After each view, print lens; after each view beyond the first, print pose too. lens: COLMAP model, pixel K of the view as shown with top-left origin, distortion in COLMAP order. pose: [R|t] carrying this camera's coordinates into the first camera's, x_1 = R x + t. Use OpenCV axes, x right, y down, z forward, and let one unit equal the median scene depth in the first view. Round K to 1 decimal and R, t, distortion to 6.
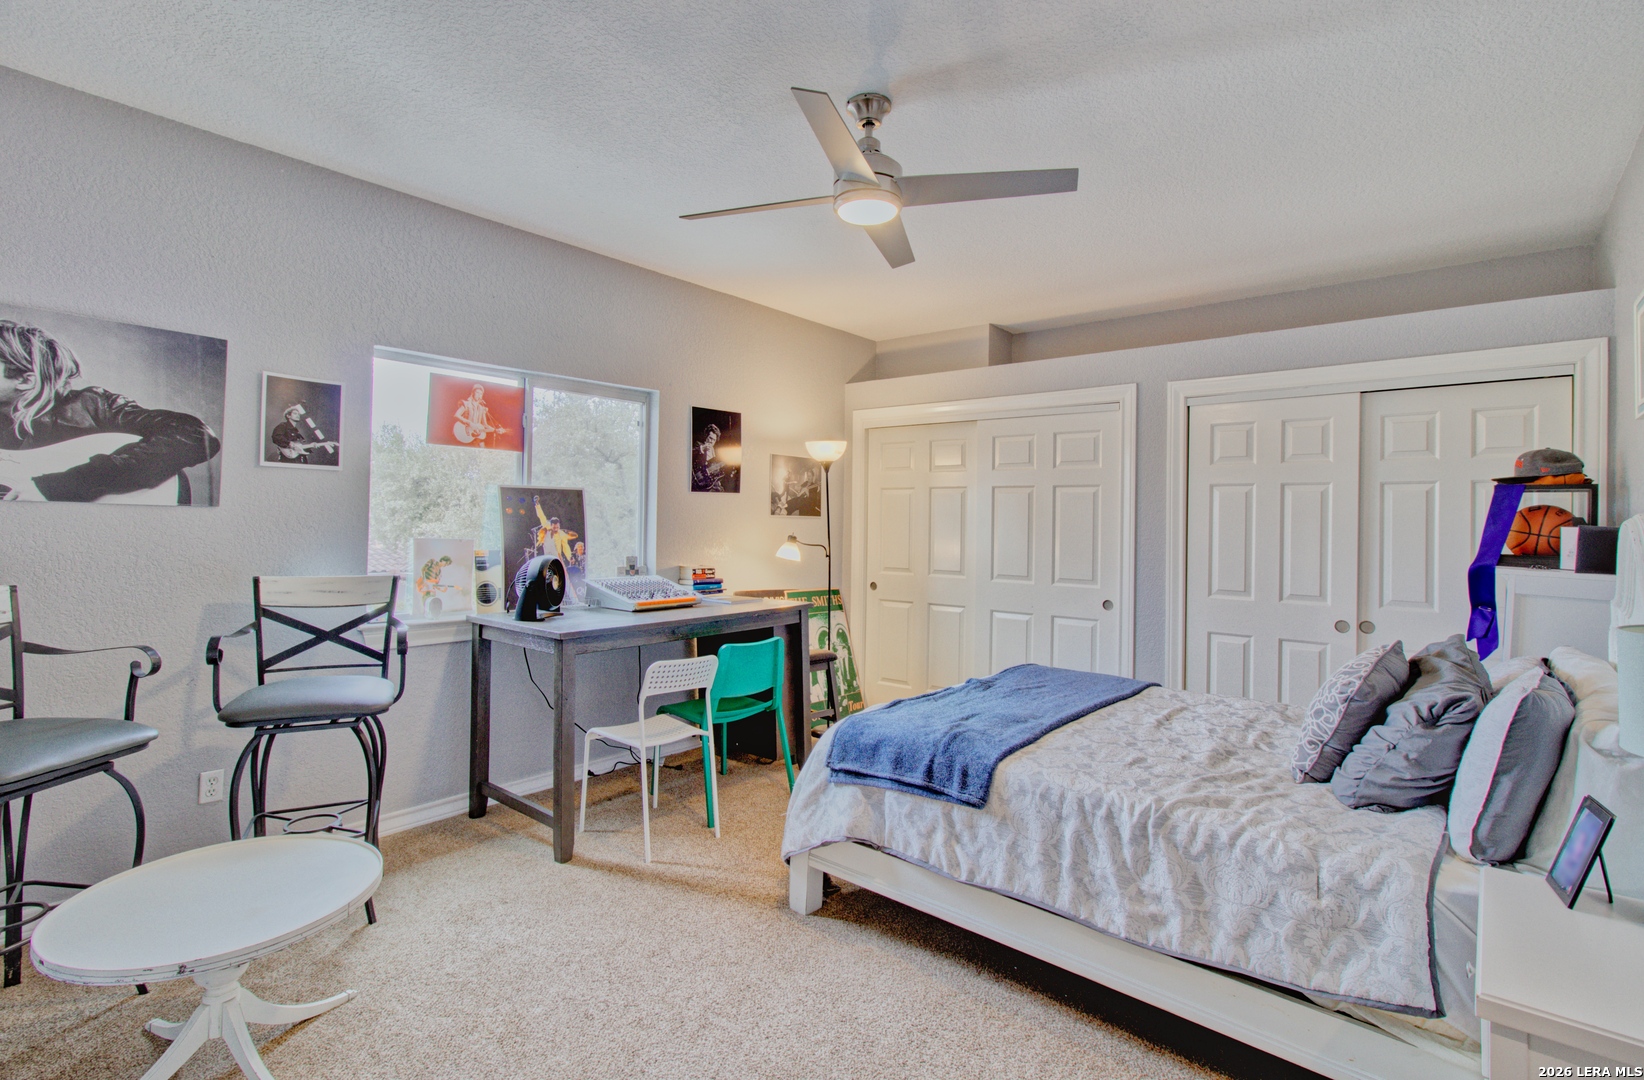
lens RADIAL K [[757.4, 0, 852.6], [0, 757.4, 527.6], [0, 0, 1]] dist [-0.014789, 0.007323]
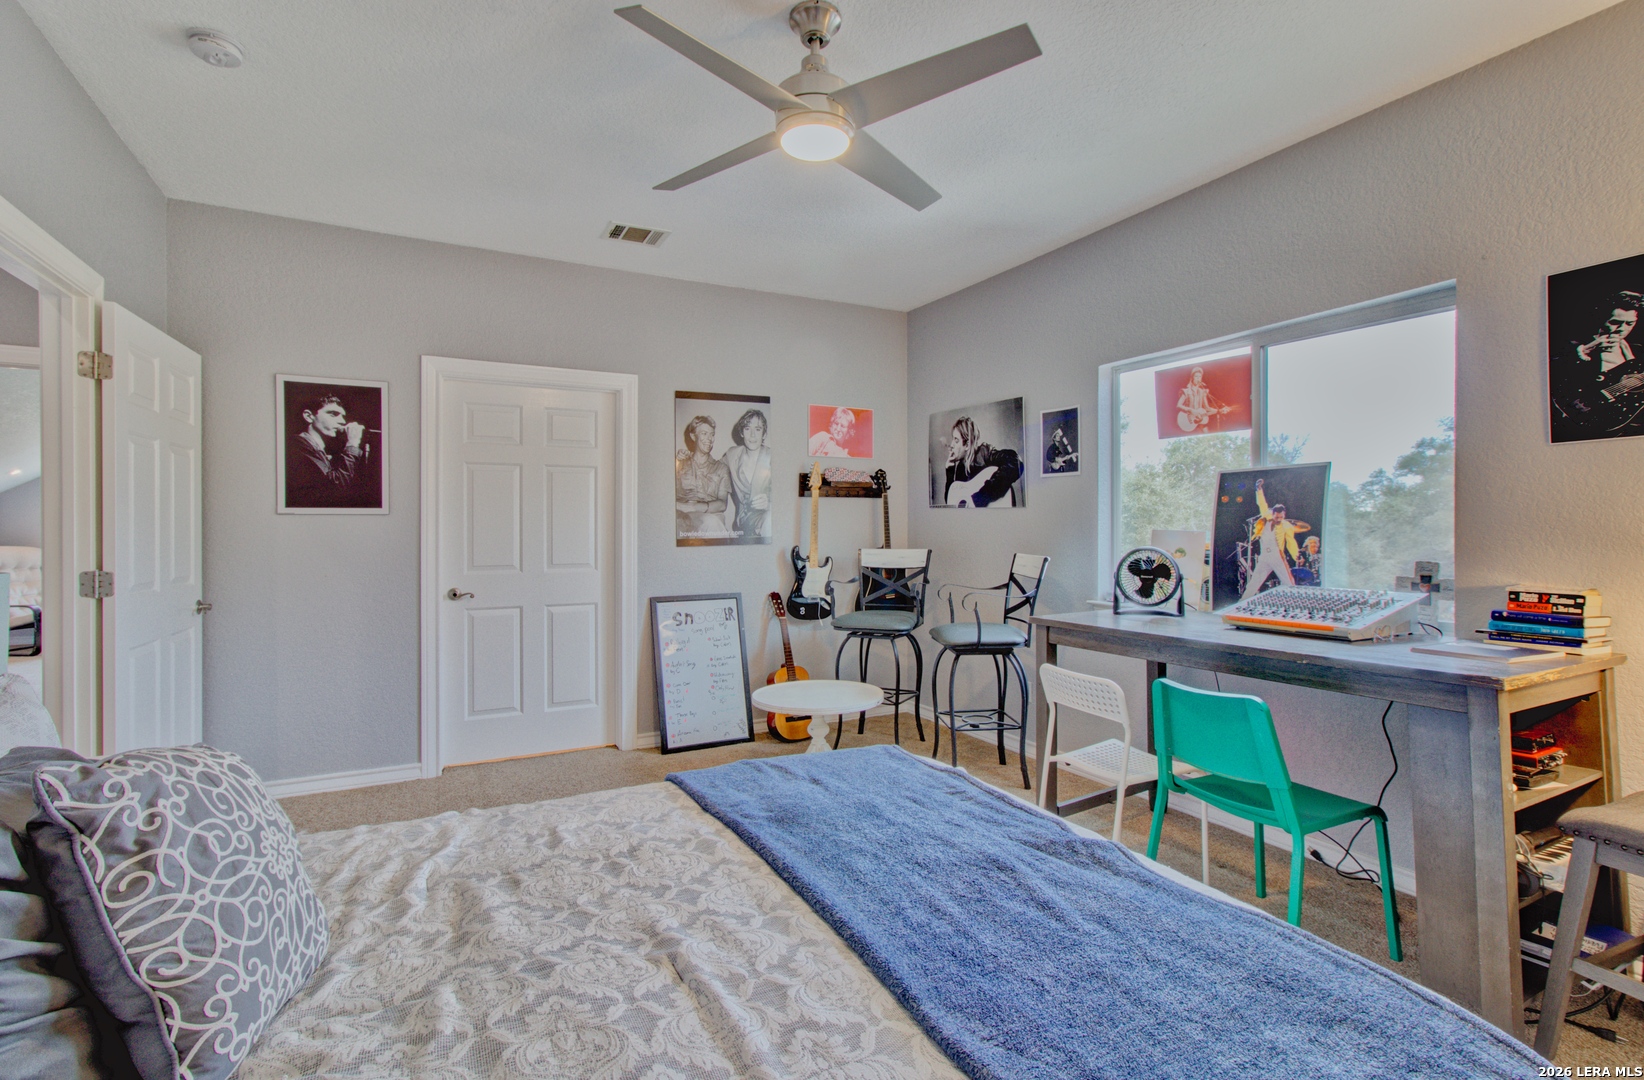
lens RADIAL K [[757.4, 0, 852.6], [0, 757.4, 527.6], [0, 0, 1]] dist [-0.014789, 0.007323]
pose [[-0.341250, -0.011107, -0.939907, 0.641622], [-0.006253, 0.999935, -0.009546, 0.027172], [0.939952, 0.002620, -0.341297, 1.093384]]
